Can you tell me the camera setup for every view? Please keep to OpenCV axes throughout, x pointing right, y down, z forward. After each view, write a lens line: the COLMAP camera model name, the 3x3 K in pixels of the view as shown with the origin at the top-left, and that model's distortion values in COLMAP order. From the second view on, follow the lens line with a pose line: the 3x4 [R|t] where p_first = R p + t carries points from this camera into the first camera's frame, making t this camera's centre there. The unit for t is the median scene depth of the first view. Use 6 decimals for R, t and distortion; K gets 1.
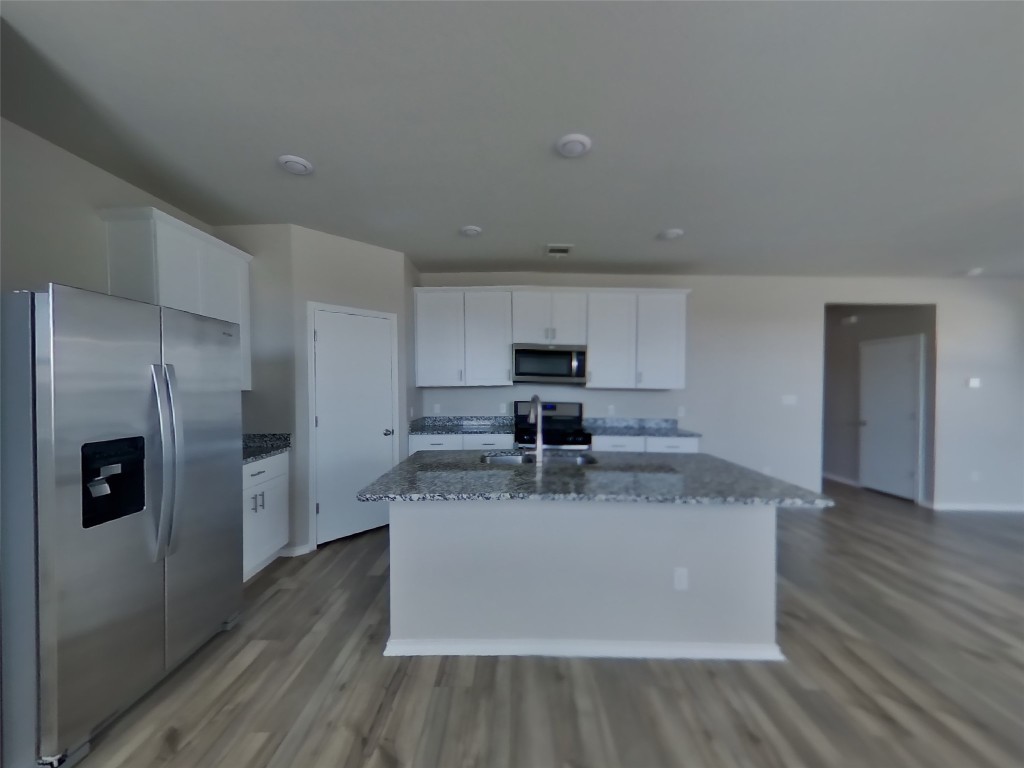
lens RADIAL K [[368.7, 0, 512.0], [0, 368.7, 384.0], [0, 0, 1]] dist [-0.009045, 0.000513]
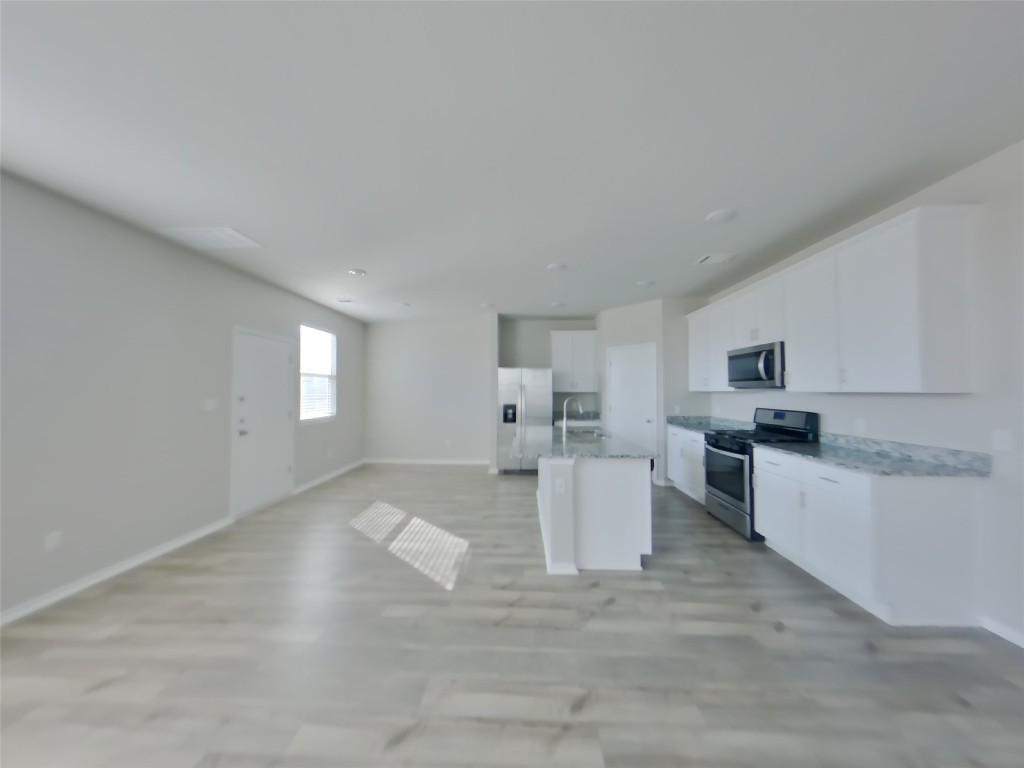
lens RADIAL K [[368.7, 0, 512.0], [0, 368.7, 384.0], [0, 0, 1]] dist [-0.009045, 0.000513]
pose [[-0.048124, -0.027935, -0.998451, 1.073776], [-0.001886, 0.999610, -0.027876, 0.017465], [0.998840, 0.000542, -0.048158, 0.440362]]
